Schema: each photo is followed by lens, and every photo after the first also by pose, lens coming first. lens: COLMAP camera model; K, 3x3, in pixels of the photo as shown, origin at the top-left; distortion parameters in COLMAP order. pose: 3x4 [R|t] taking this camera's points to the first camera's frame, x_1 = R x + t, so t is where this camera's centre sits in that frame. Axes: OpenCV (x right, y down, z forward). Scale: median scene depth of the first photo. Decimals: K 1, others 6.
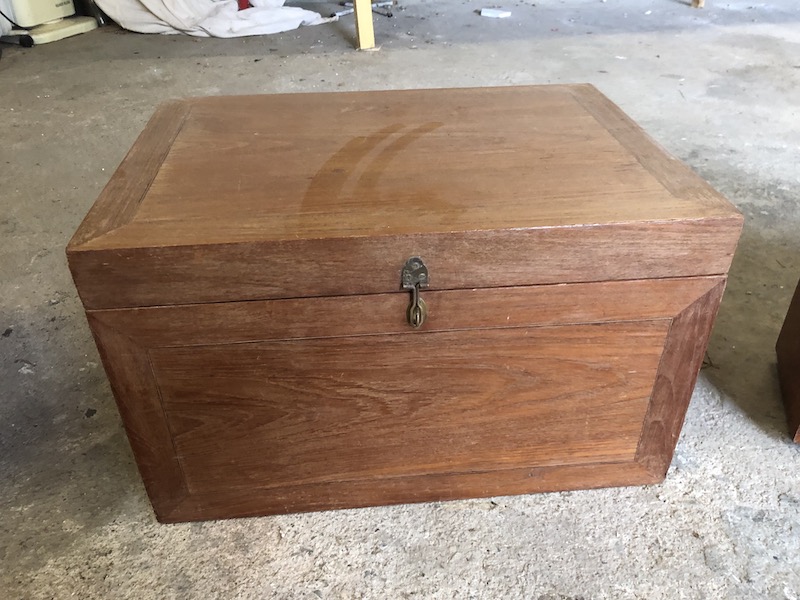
lens RADIAL K [[657.0, 0, 399.4], [0, 657.0, 295.0], [0, 0, 1]] dist [0.028622, -0.048026]
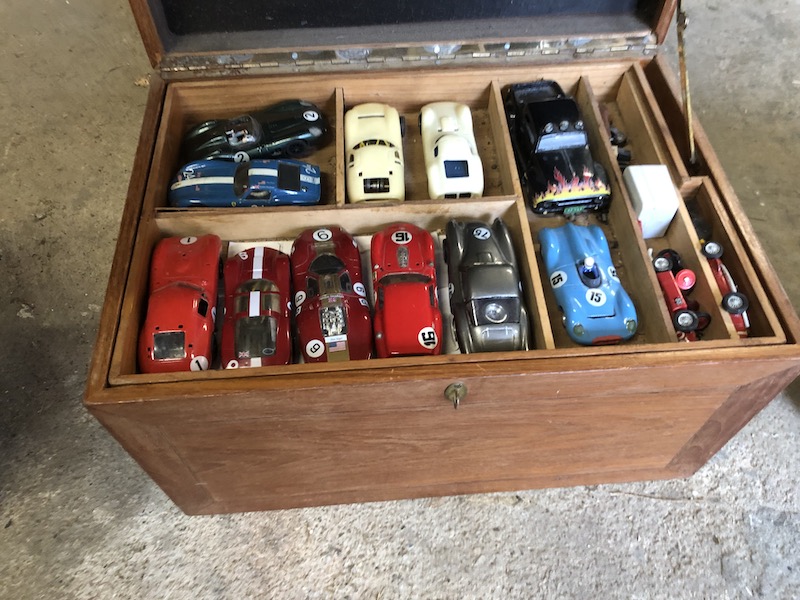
lens RADIAL K [[657.0, 0, 403.8], [0, 657.0, 303.2], [0, 0, 1]] dist [0.028622, -0.048026]
pose [[0.999912, 0.013121, 0.001826, -0.040107], [-0.012860, 0.928305, 0.371596, -0.351890], [0.003180, -0.371587, 0.928393, 0.187788]]
